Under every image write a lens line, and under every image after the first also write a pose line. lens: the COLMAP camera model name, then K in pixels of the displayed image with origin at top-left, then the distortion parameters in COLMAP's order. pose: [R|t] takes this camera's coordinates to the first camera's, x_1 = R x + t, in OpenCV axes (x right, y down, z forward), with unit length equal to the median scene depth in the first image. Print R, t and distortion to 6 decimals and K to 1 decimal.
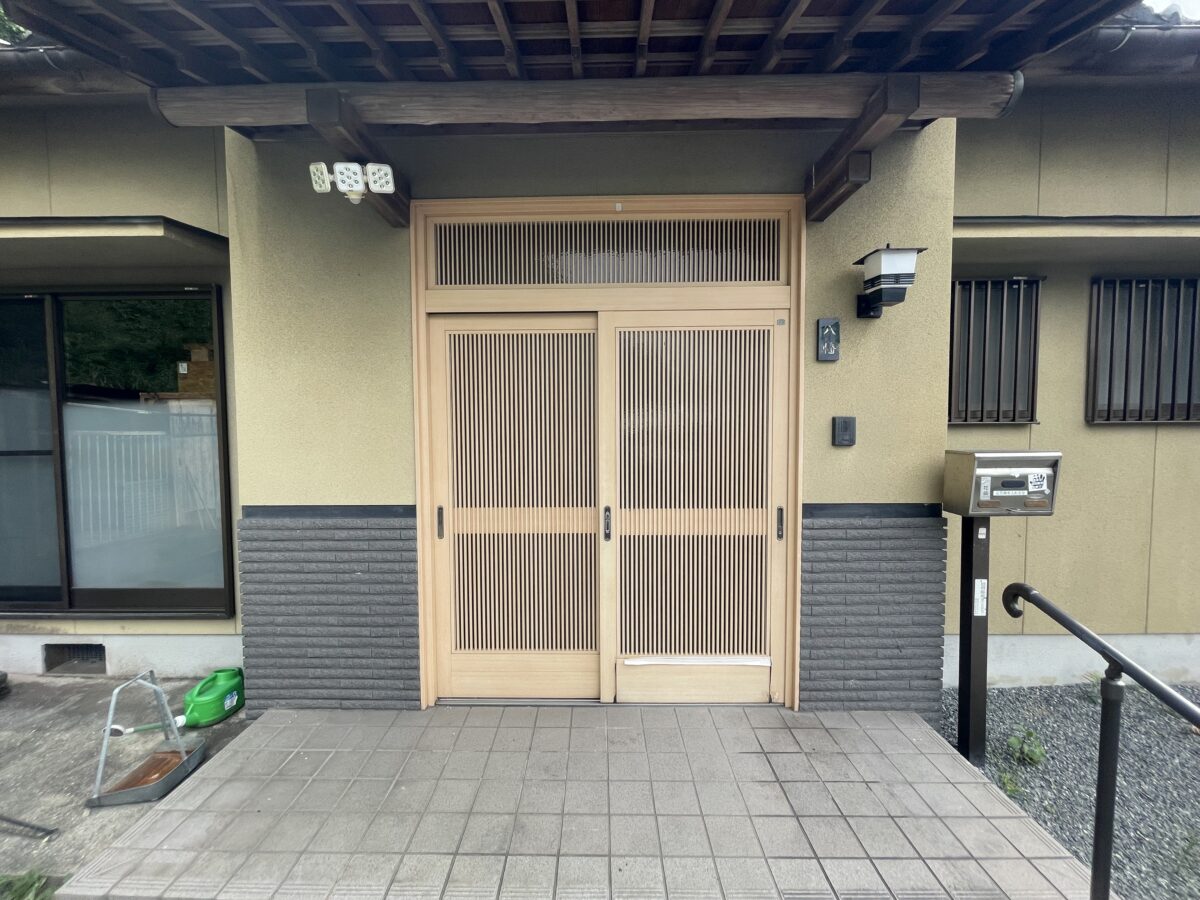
lens RADIAL K [[487.3, 0, 591.8], [0, 487.3, 454.7], [0, 0, 1]] dist [-0.001944, 0.000189]
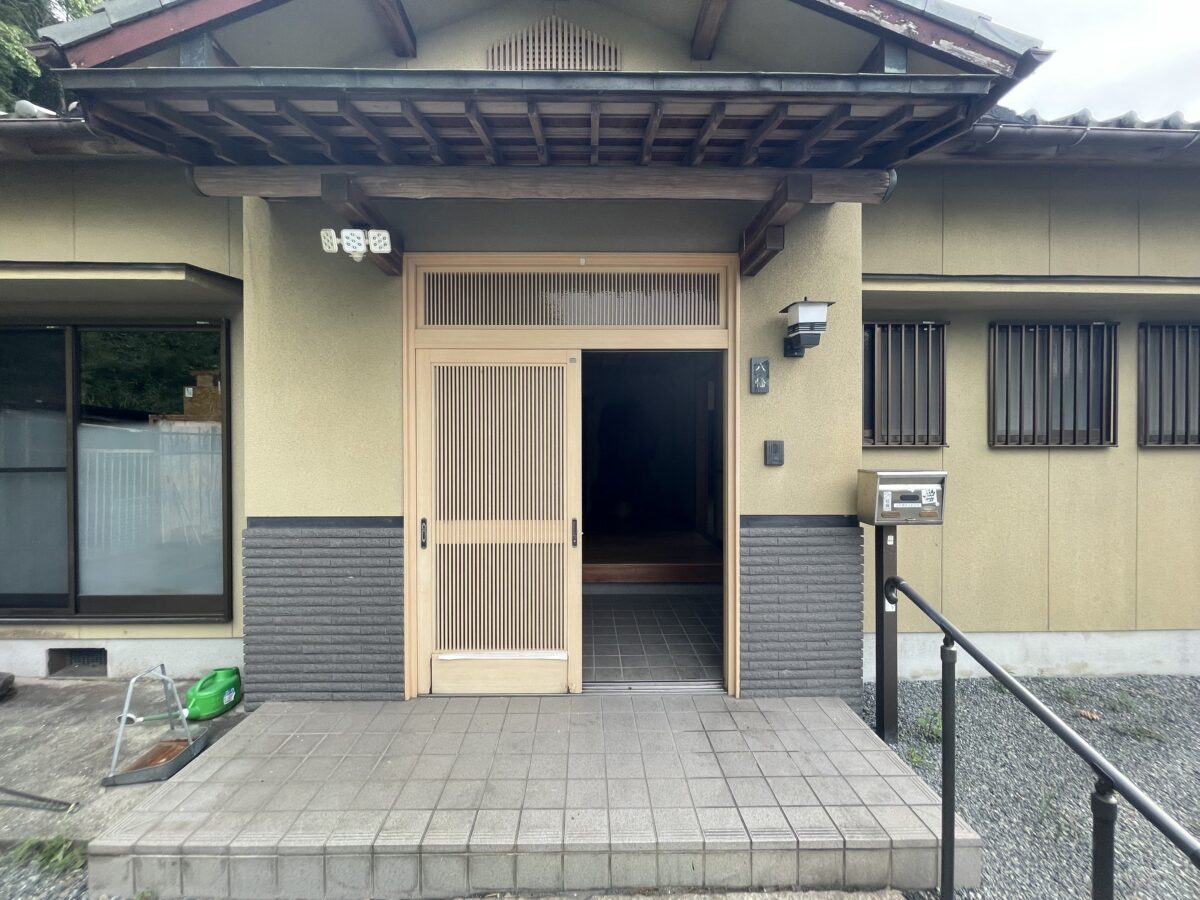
lens RADIAL K [[487.3, 0, 591.8], [0, 487.3, 454.7], [0, 0, 1]] dist [-0.001944, 0.000189]
pose [[0.999553, 0.003922, 0.029653, 0.043952], [-0.002759, 0.999229, -0.039169, 0.002974], [-0.029783, 0.039070, 0.998793, -0.154886]]
